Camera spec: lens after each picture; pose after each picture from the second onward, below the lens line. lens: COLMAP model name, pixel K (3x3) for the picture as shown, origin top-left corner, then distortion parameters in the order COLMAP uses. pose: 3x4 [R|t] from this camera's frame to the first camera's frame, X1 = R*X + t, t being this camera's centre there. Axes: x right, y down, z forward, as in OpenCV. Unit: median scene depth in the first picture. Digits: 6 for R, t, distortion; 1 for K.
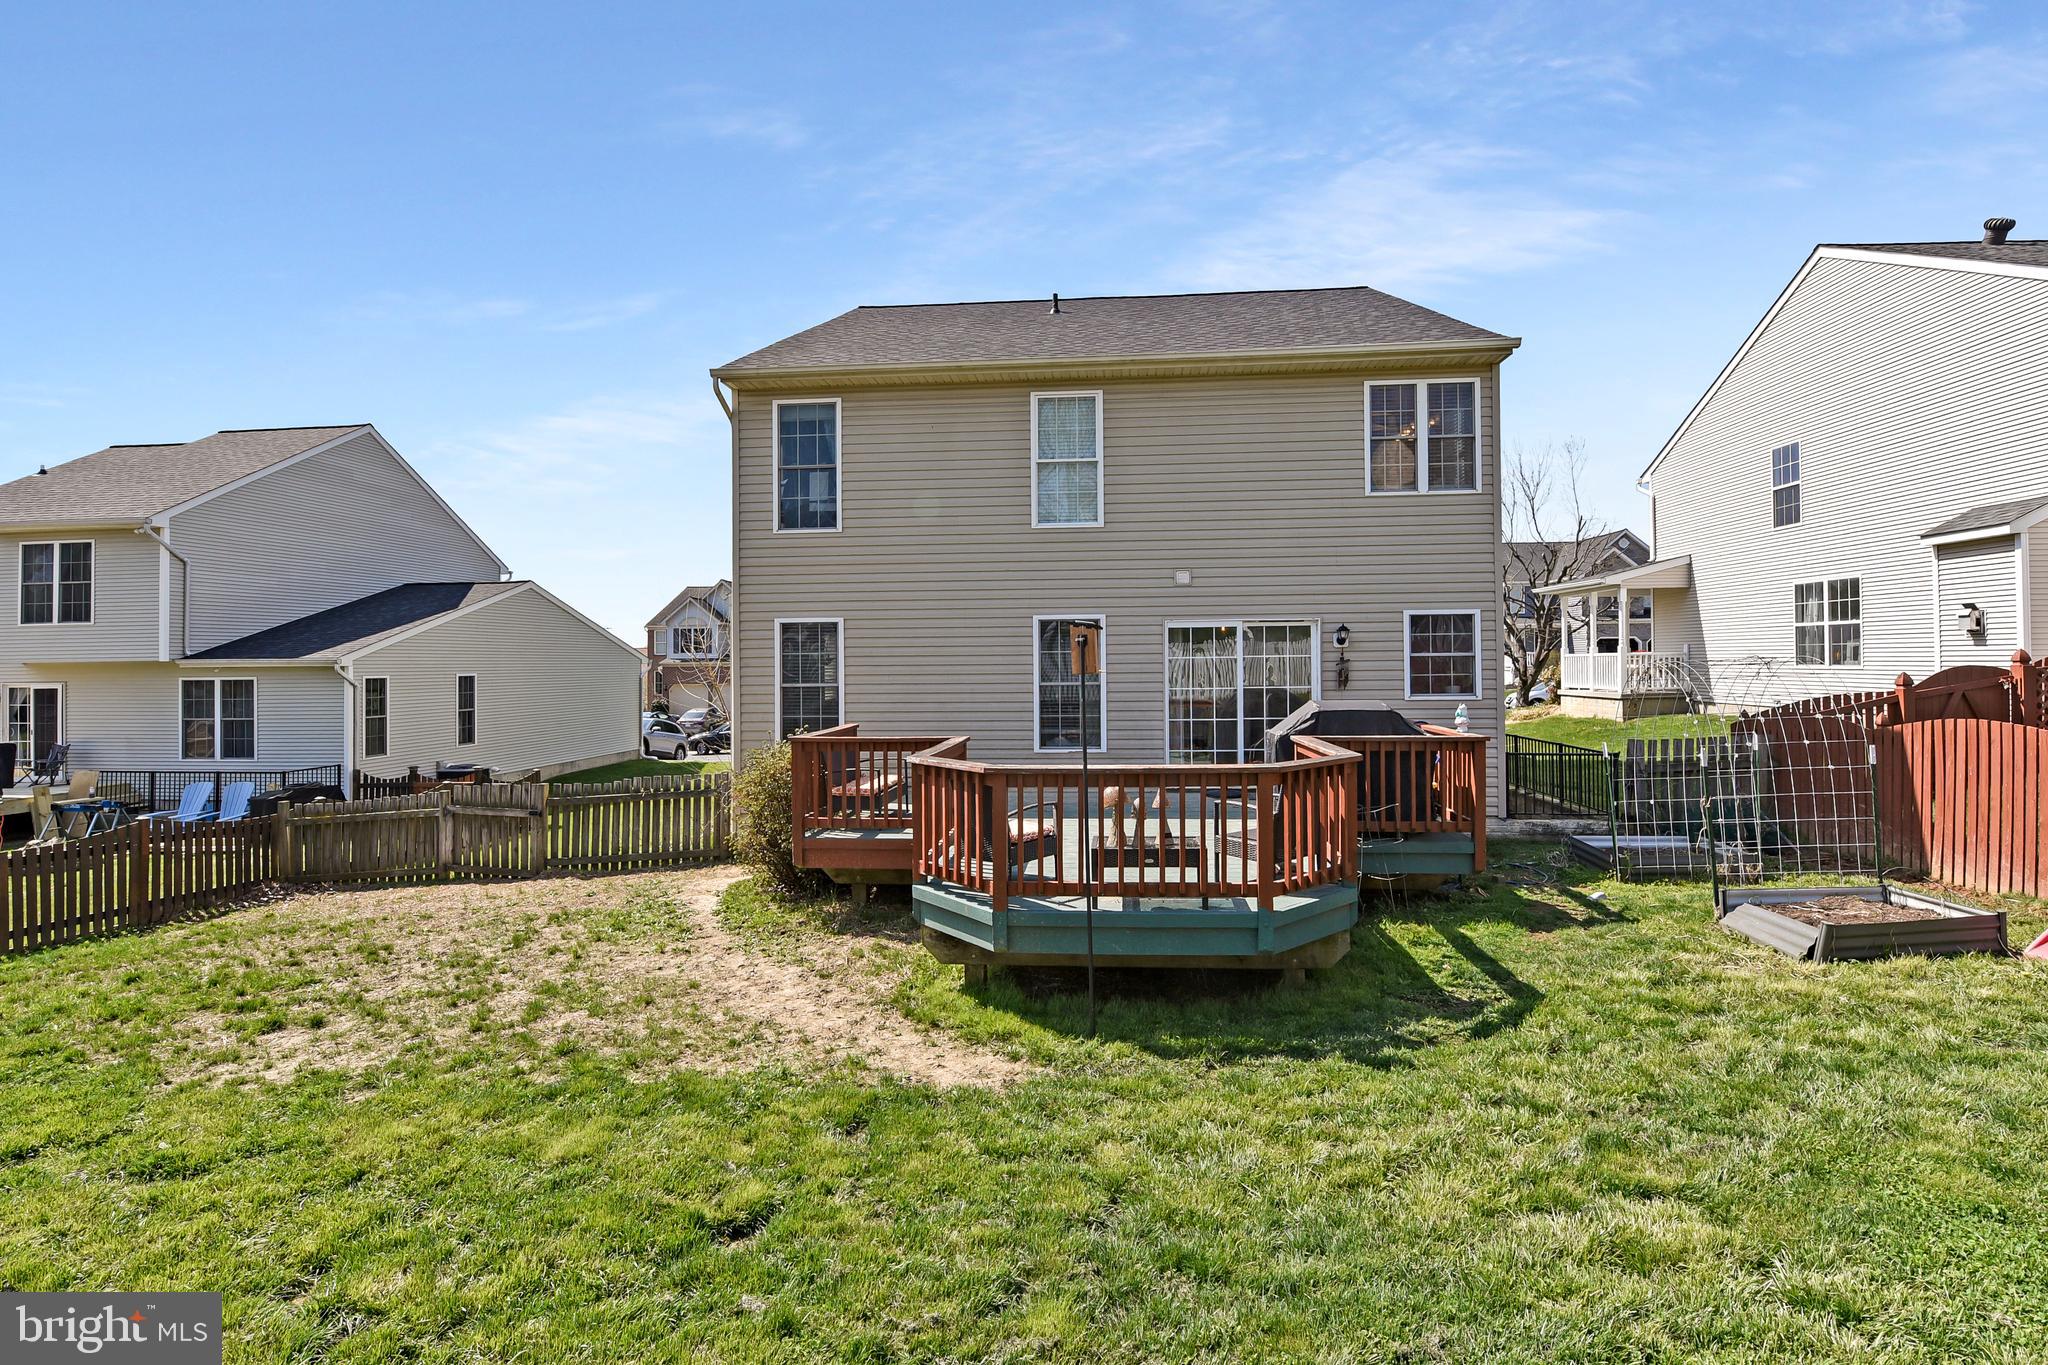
lens RADIAL K [[888.9, 0, 1024.0], [0, 888.9, 682.5], [0, 0, 1]] dist [-0.000320, -0.009521]
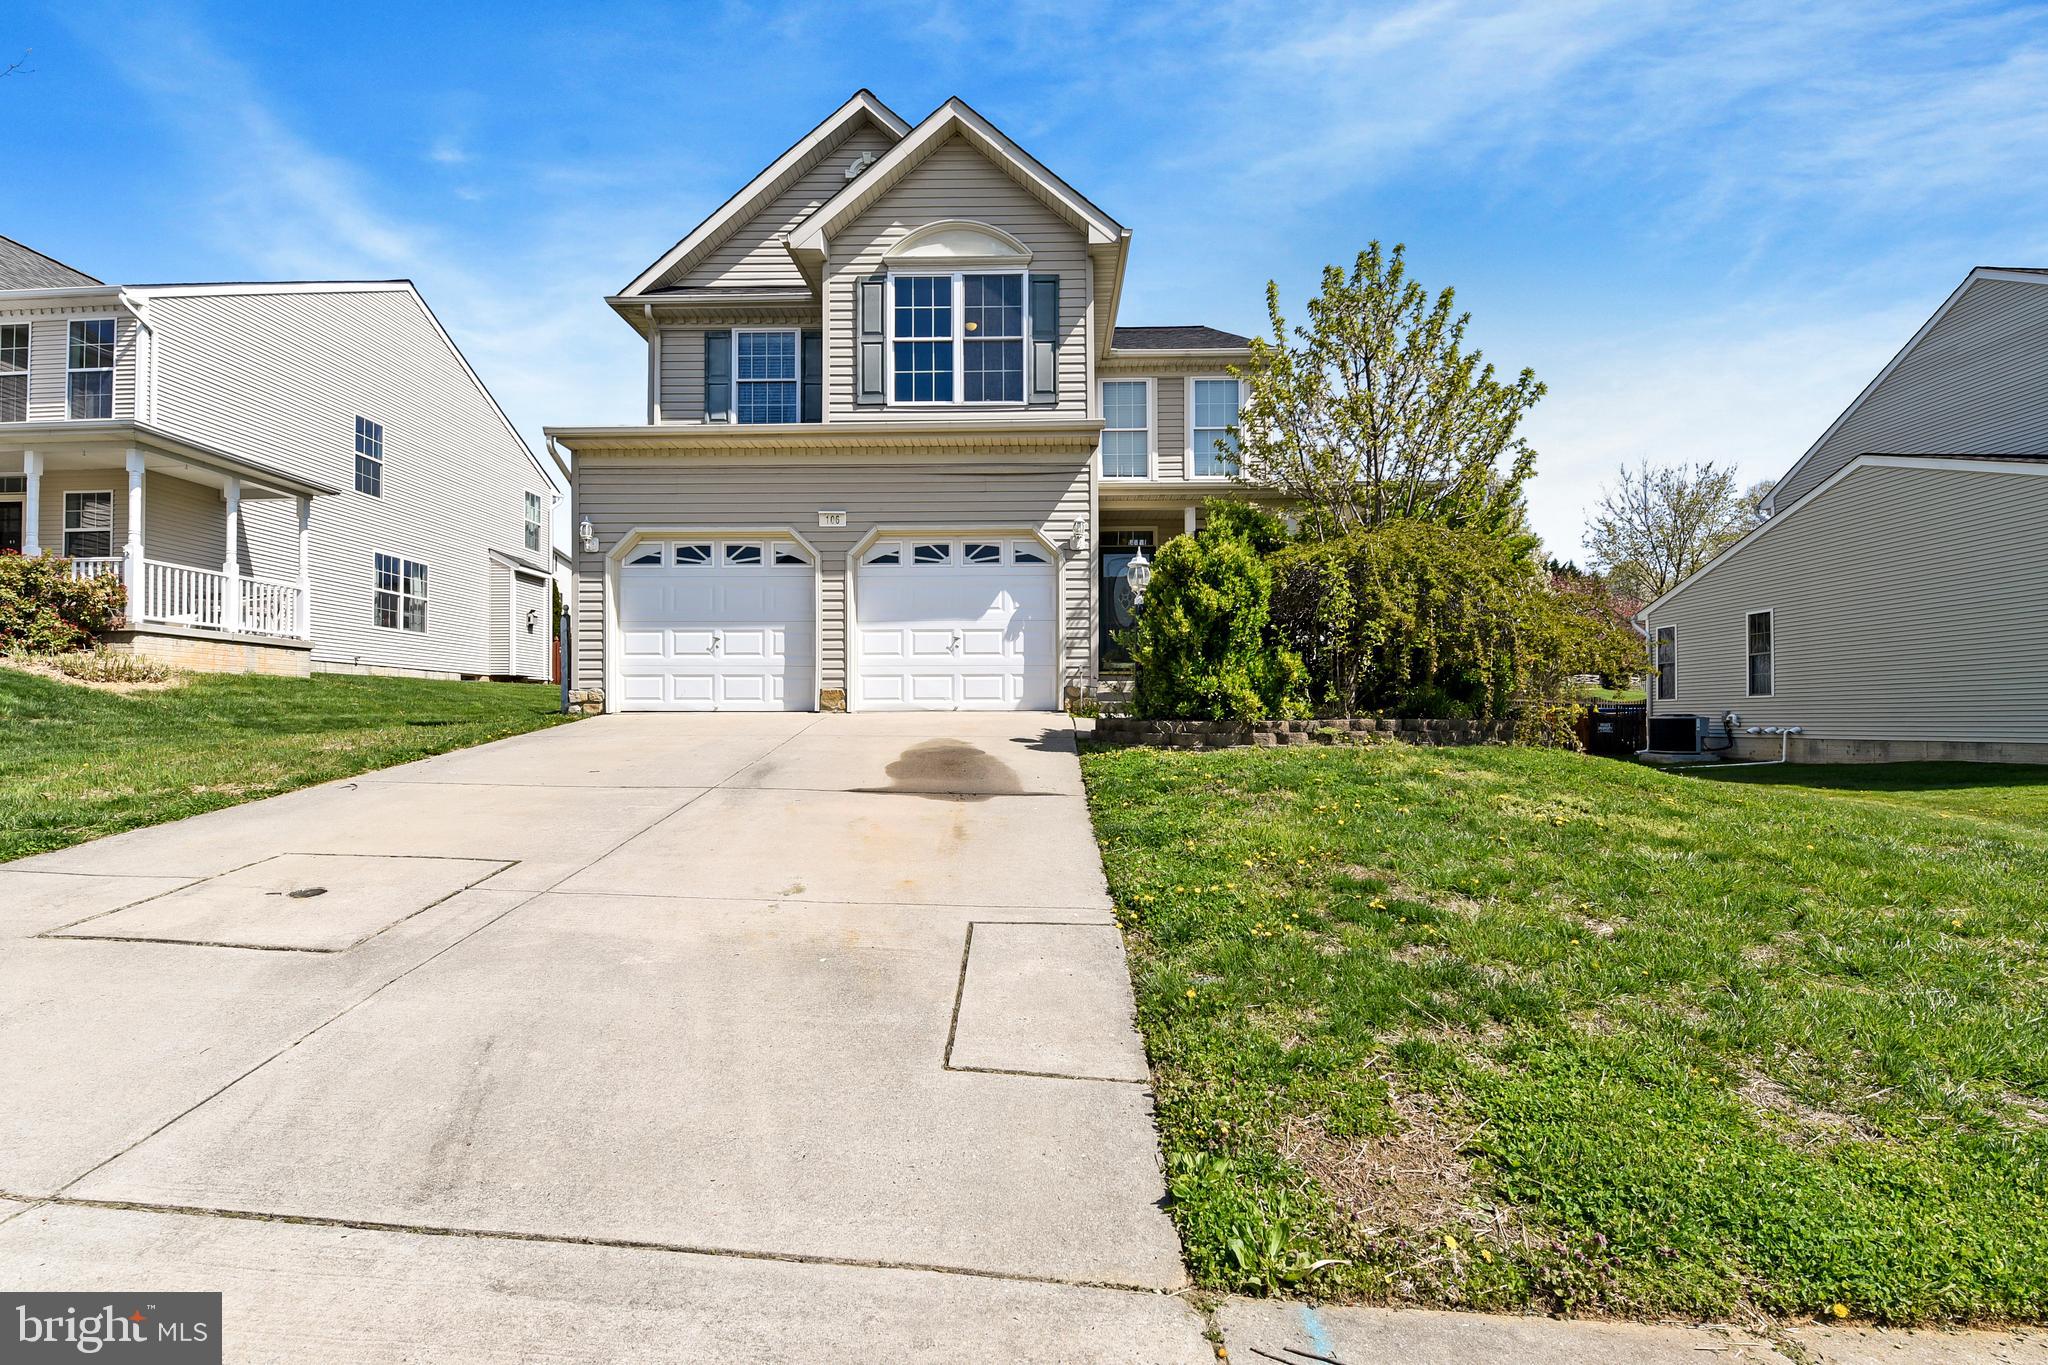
lens RADIAL K [[888.9, 0, 1024.0], [0, 888.9, 682.5], [0, 0, 1]] dist [-0.000320, -0.009521]
pose [[-0.997486, 0.008621, -0.070341, 0.161387], [0.010393, 0.999637, -0.024859, 0.092115], [0.070101, -0.025528, -0.997213, 2.311393]]
